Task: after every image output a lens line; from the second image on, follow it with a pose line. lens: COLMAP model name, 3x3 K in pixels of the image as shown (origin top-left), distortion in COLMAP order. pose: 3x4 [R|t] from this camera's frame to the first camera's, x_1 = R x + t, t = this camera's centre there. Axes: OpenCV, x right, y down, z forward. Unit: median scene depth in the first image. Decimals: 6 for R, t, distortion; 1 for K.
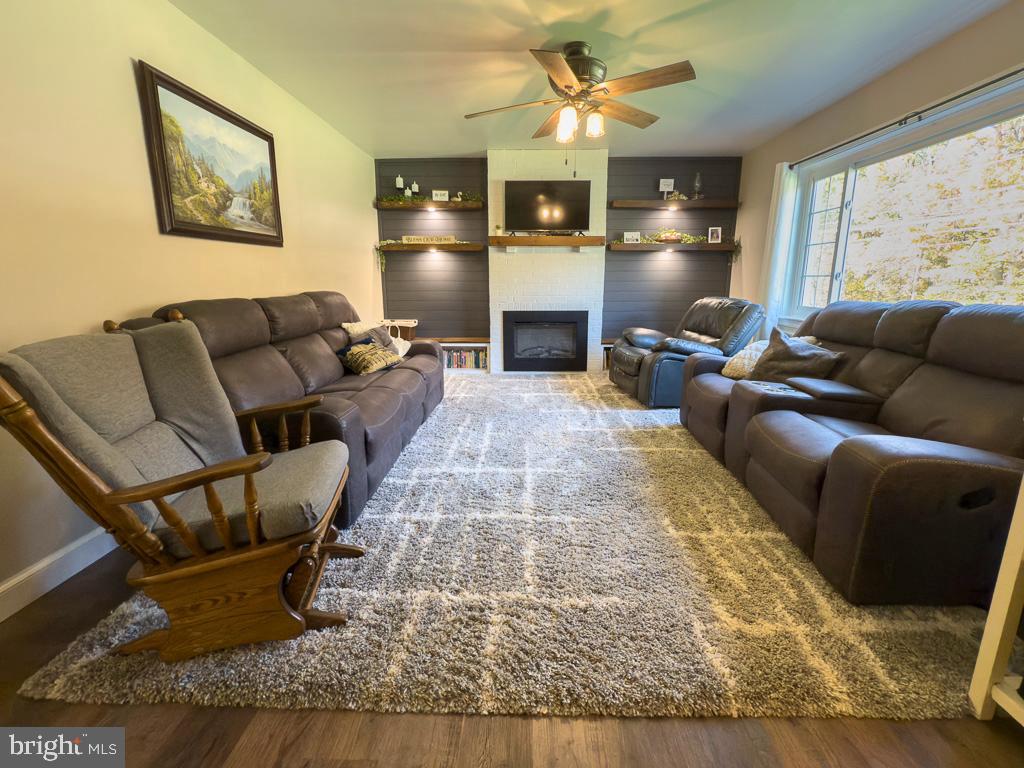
lens RADIAL K [[441.5, 0, 514.5], [0, 441.5, 368.7], [0, 0, 1]] dist [-0.000867, 0.000043]
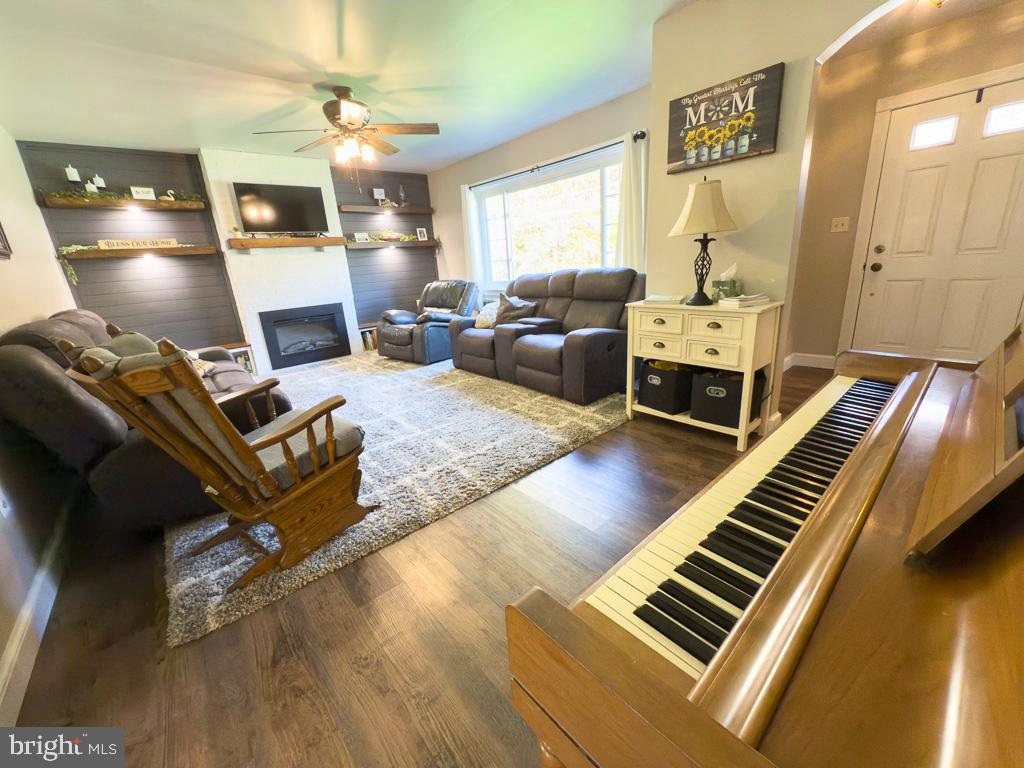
lens RADIAL K [[405.4, 0, 512.0], [0, 405.4, 384.0], [0, 0, 1]] dist [0.001478, 0.000275]
pose [[0.741237, -0.244427, 0.625159, -0.414121], [0.201847, 0.969403, 0.139695, 0.033831], [-0.640176, 0.022639, 0.767894, -0.190192]]
